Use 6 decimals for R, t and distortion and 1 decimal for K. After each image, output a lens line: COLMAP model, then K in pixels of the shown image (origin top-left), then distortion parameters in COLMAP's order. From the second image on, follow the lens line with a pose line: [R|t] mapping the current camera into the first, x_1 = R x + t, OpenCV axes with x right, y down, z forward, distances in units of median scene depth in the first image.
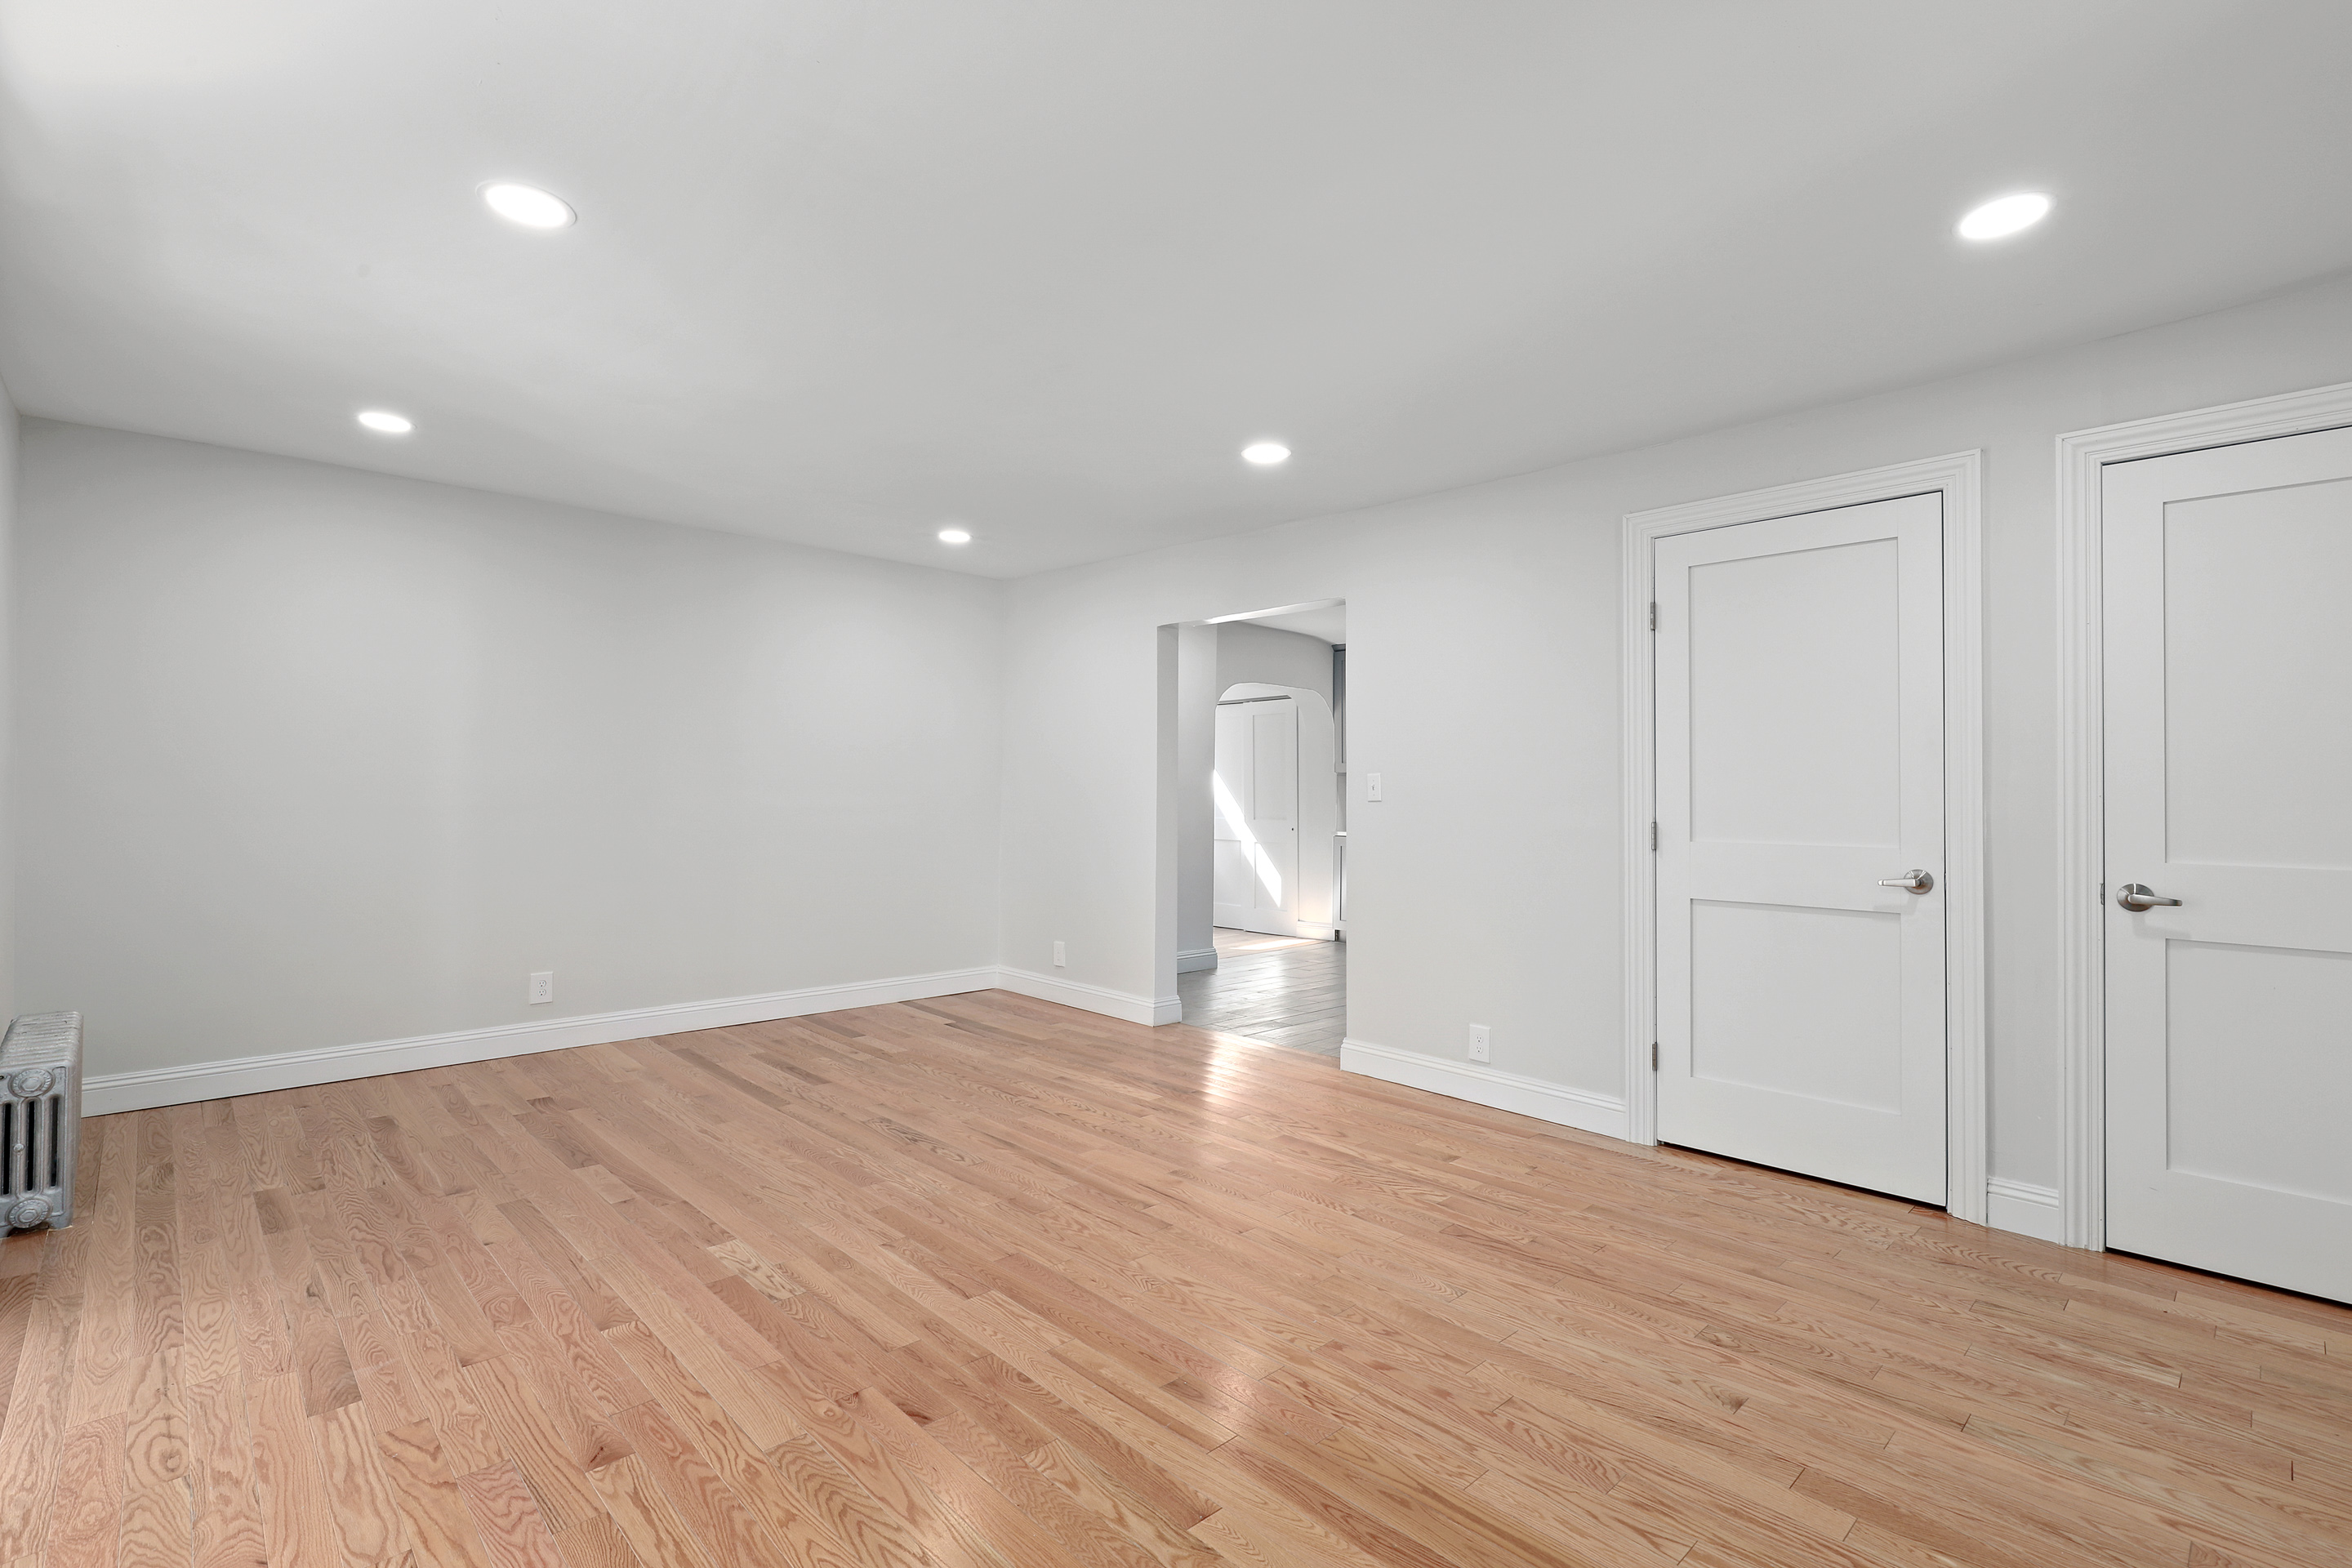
lens RADIAL K [[1085.8, 0, 1171.4], [0, 1085.8, 789.0], [0, 0, 1]] dist [-0.006517, 0.004659]
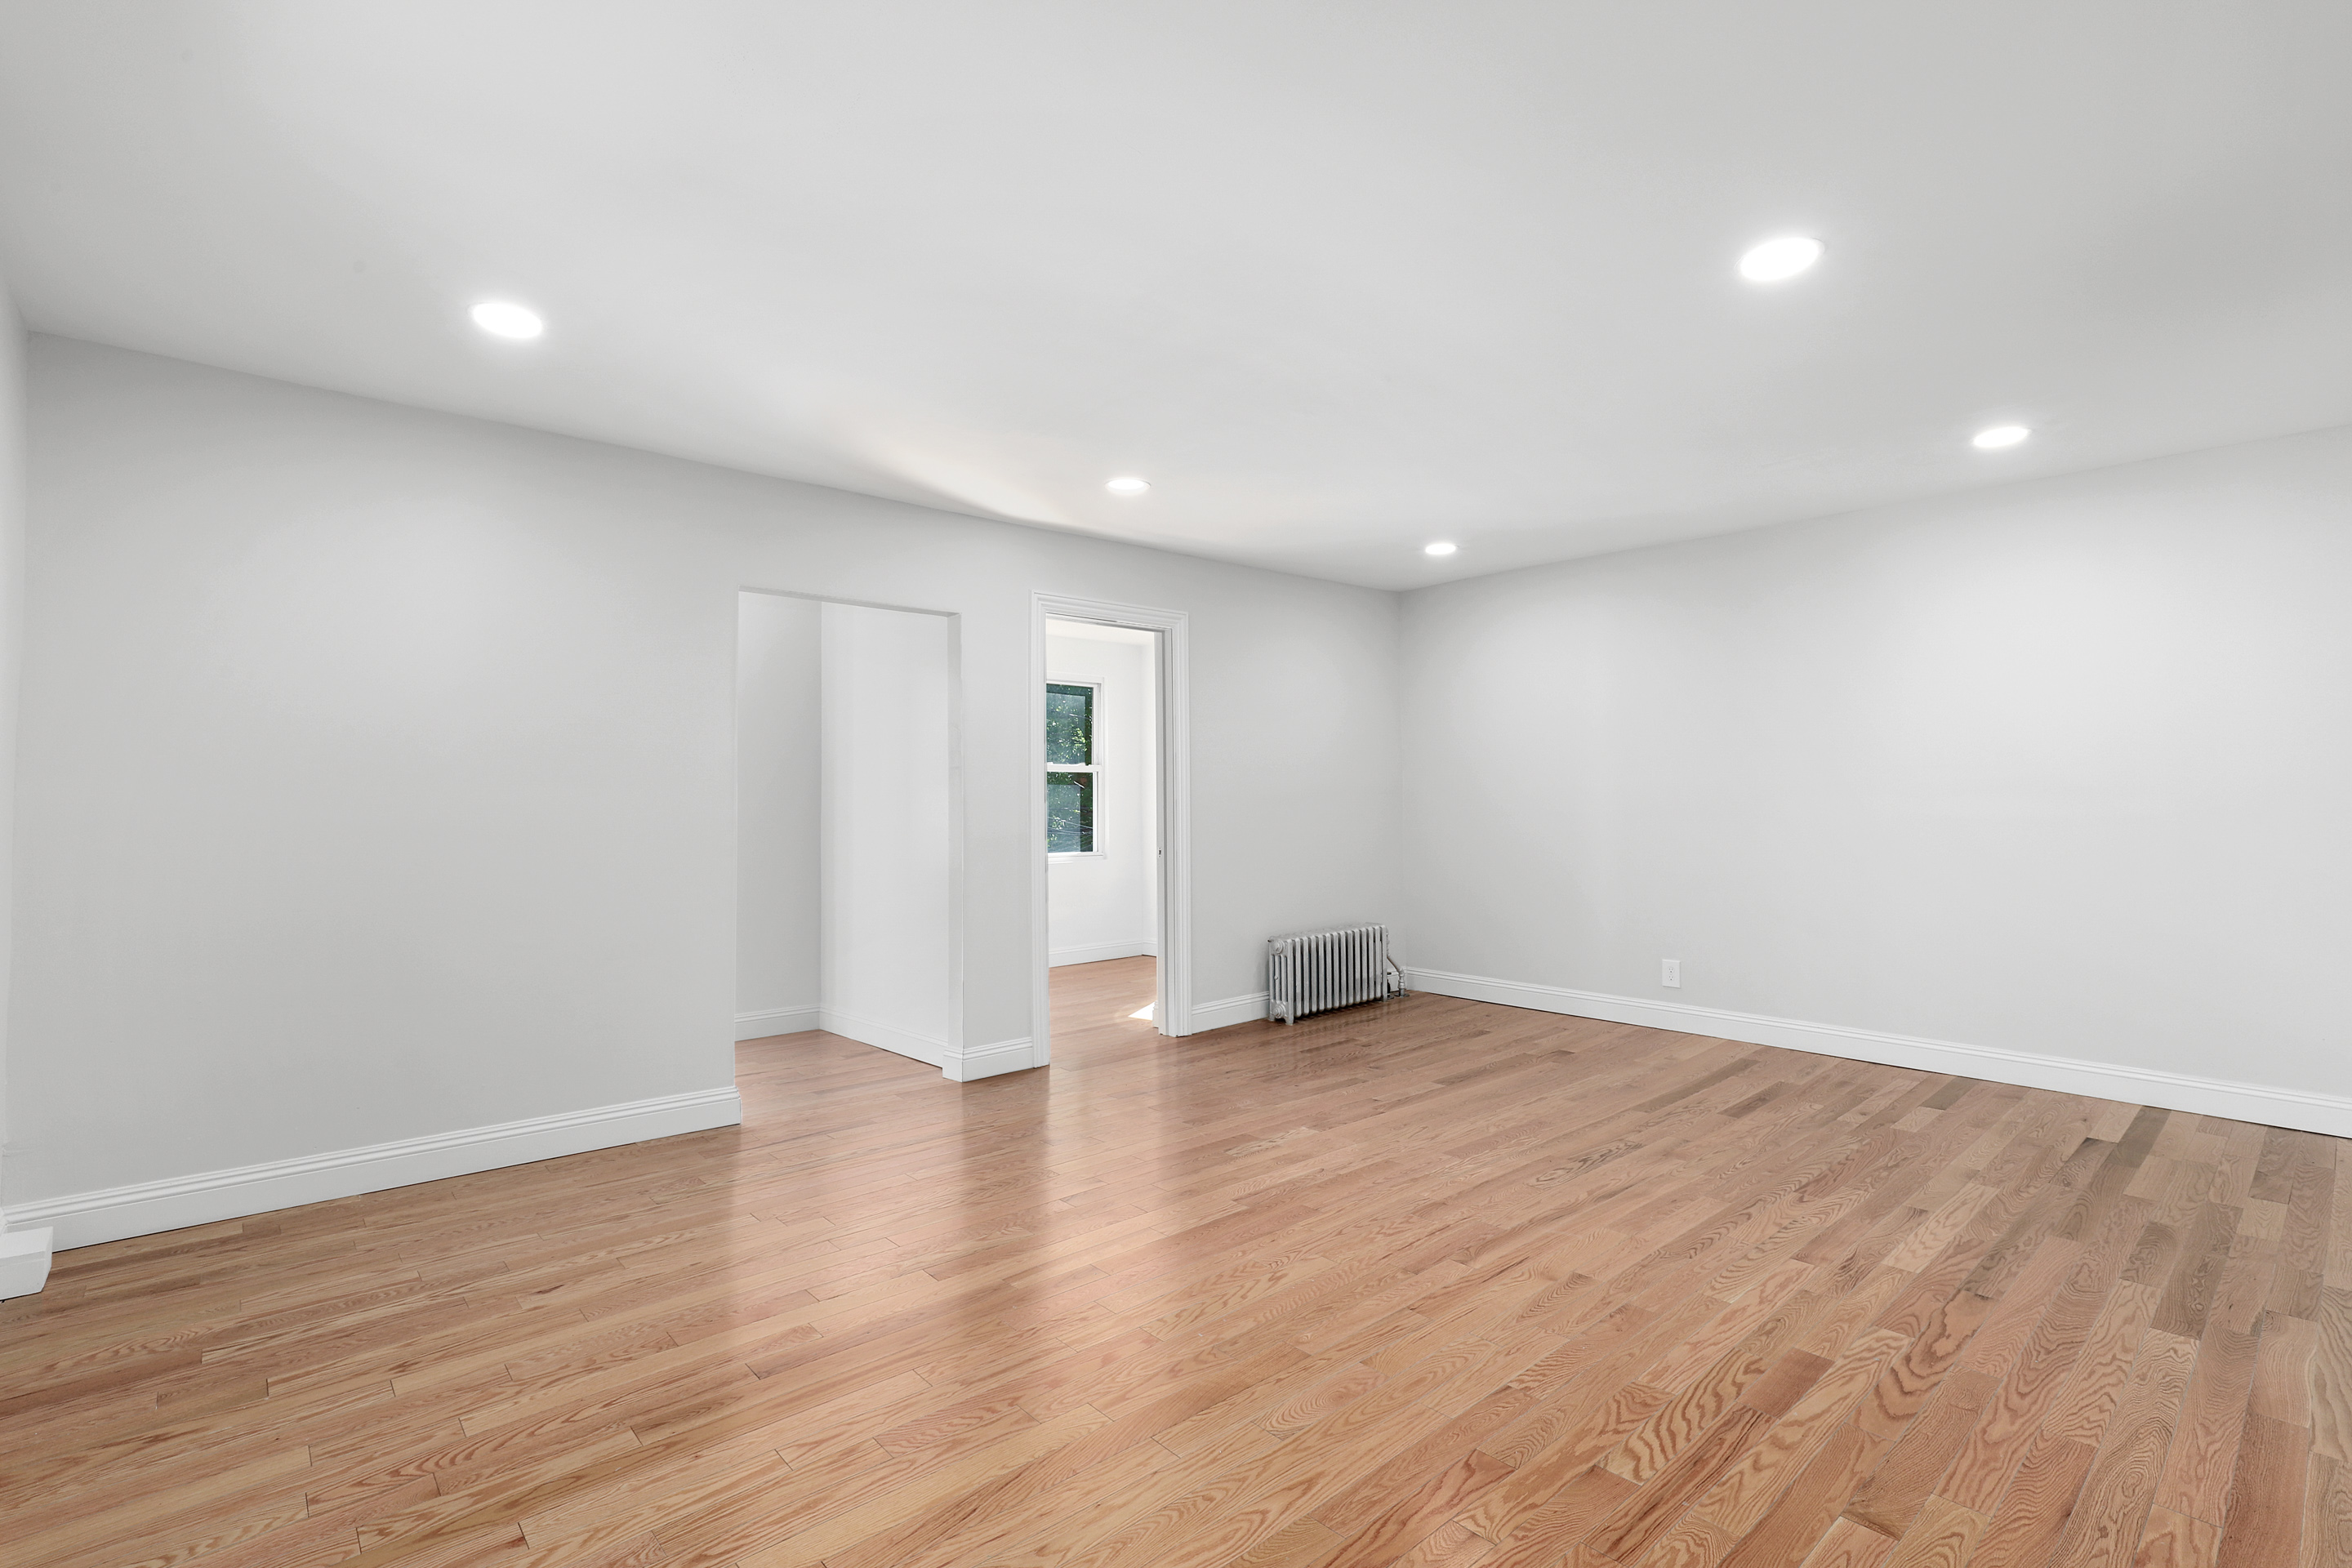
lens RADIAL K [[1085.8, 0, 1164.1], [0, 1085.8, 807.7], [0, 0, 1]] dist [-0.006517, 0.004659]
pose [[-0.039493, -0.000499, -0.999220, 0.832272], [0.004714, 0.999989, -0.000686, 0.011693], [0.999209, -0.004737, -0.039490, 0.755022]]
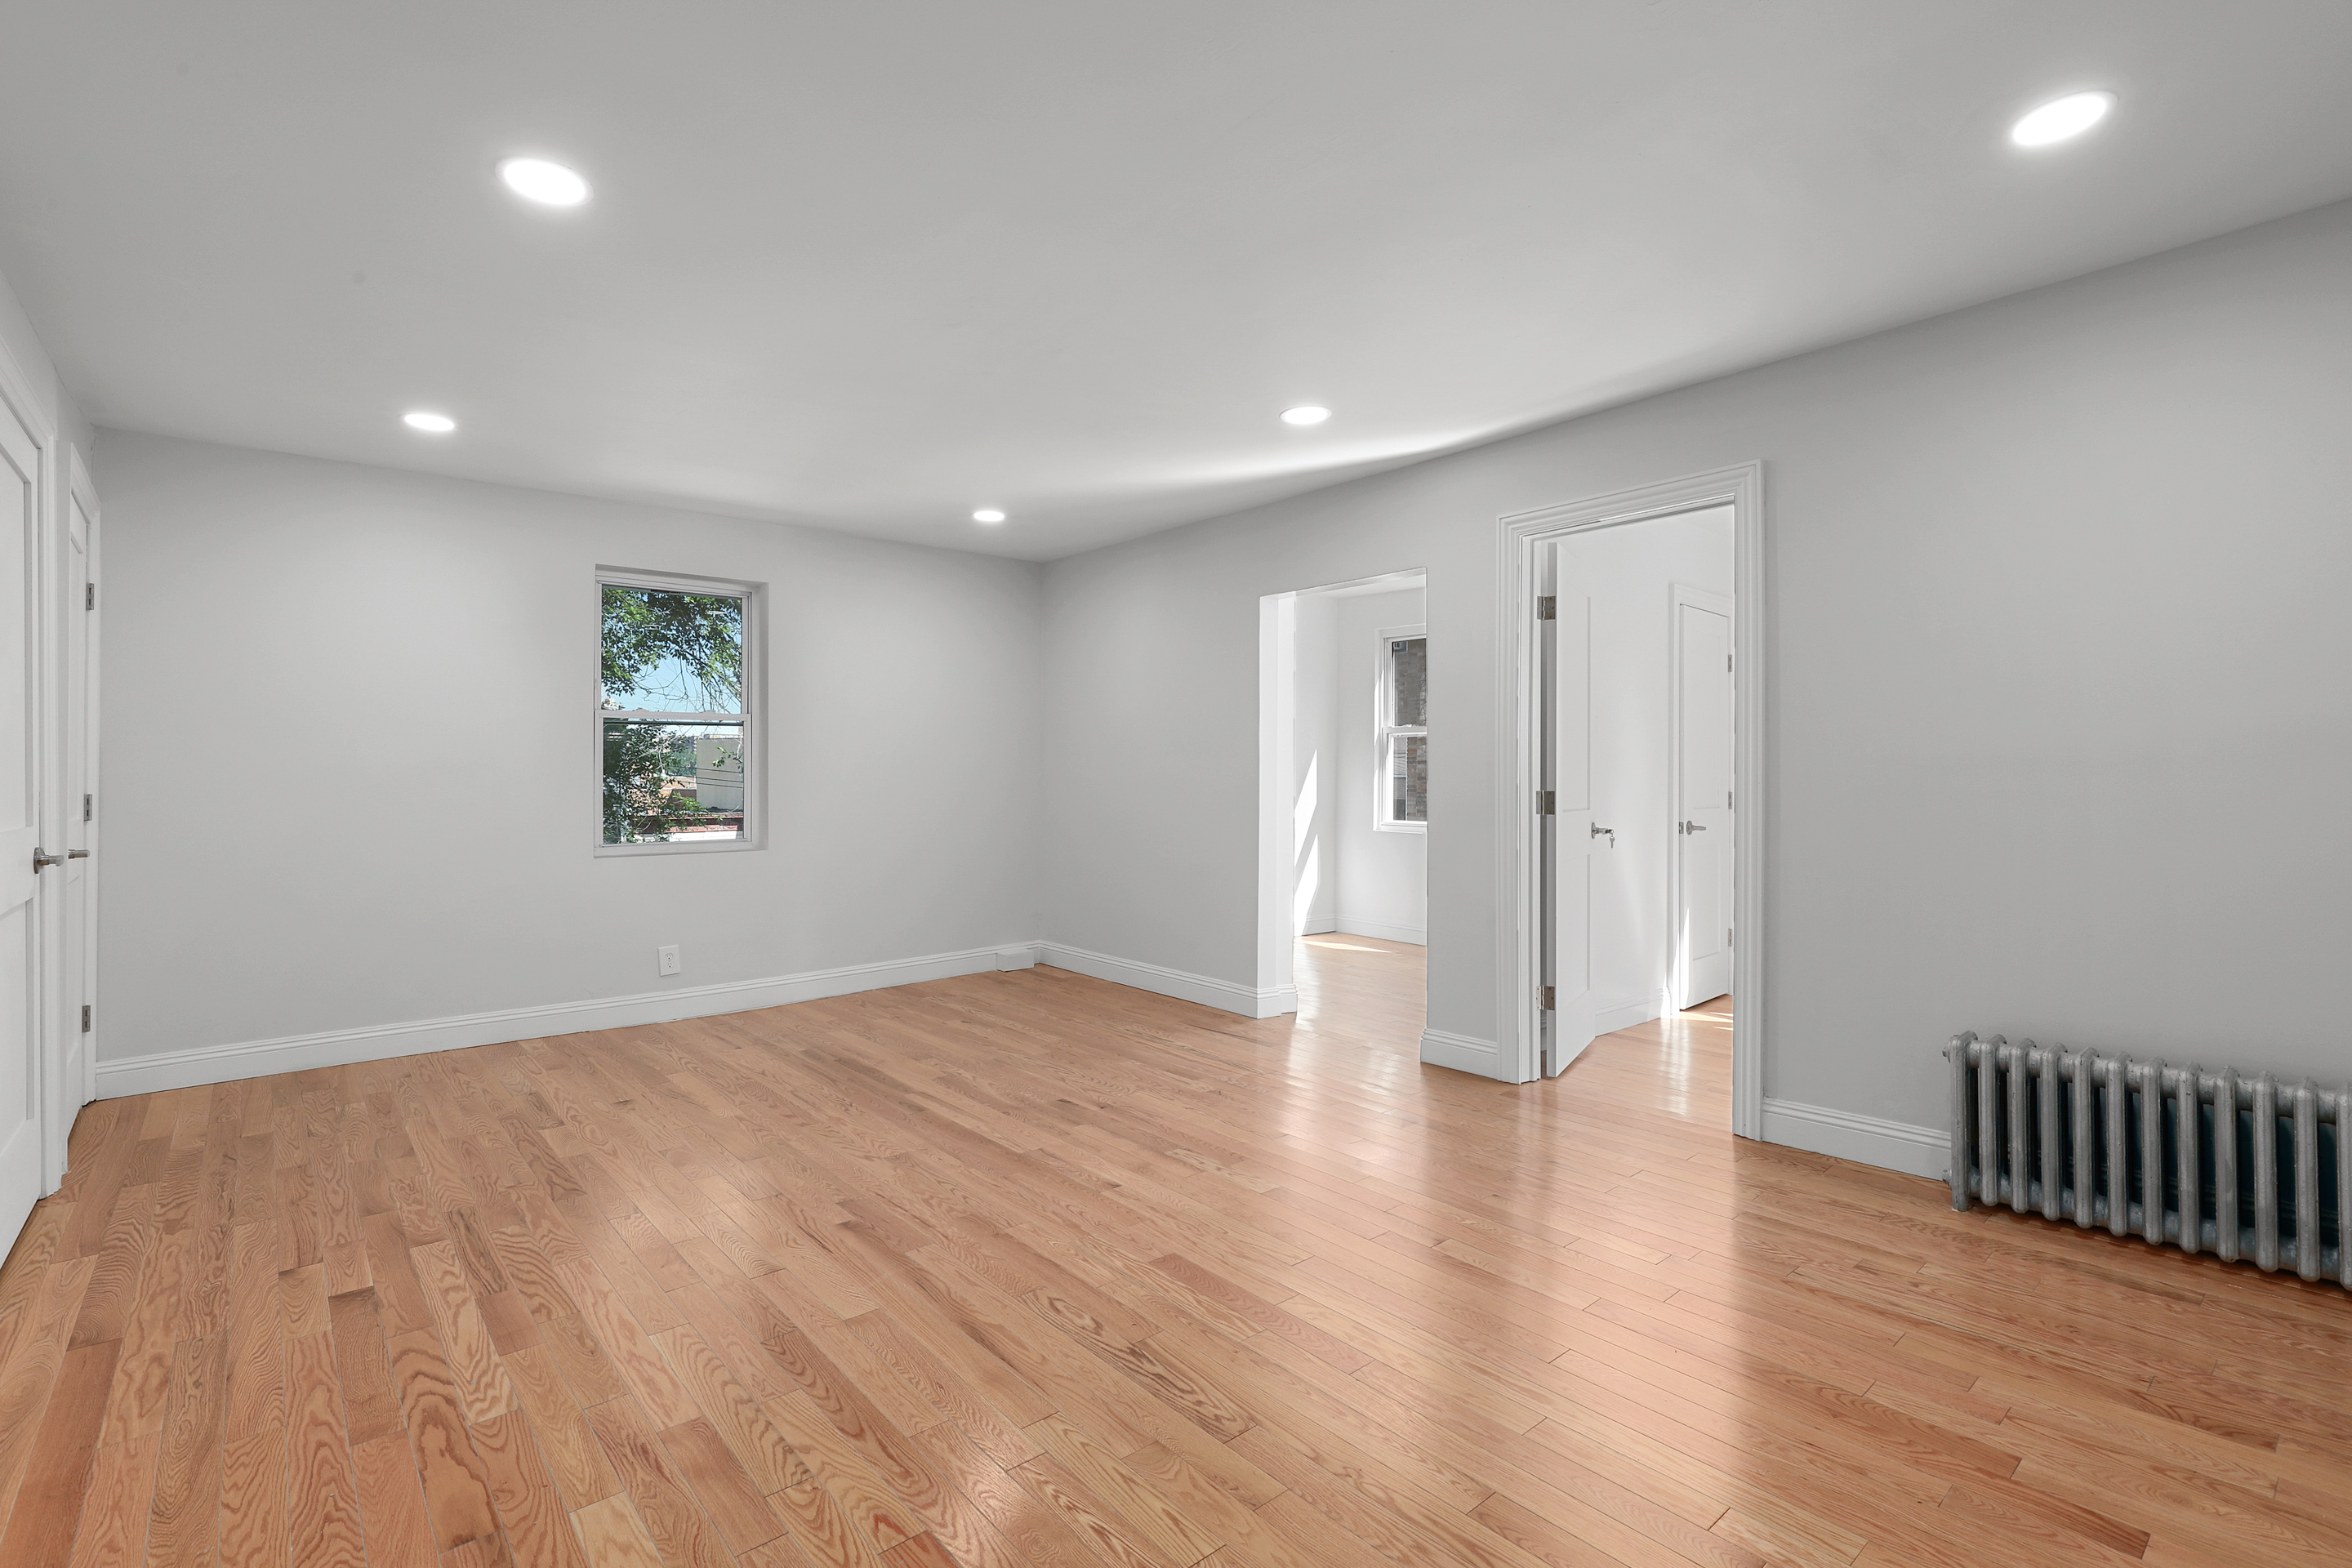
lens RADIAL K [[1085.8, 0, 1153.8], [0, 1085.8, 761.5], [0, 0, 1]] dist [-0.006517, 0.004659]
pose [[-0.997330, 0.001593, 0.073014, -0.327733], [0.000624, 0.999911, -0.013292, 0.012897], [-0.073029, -0.013211, -0.997242, 1.793572]]
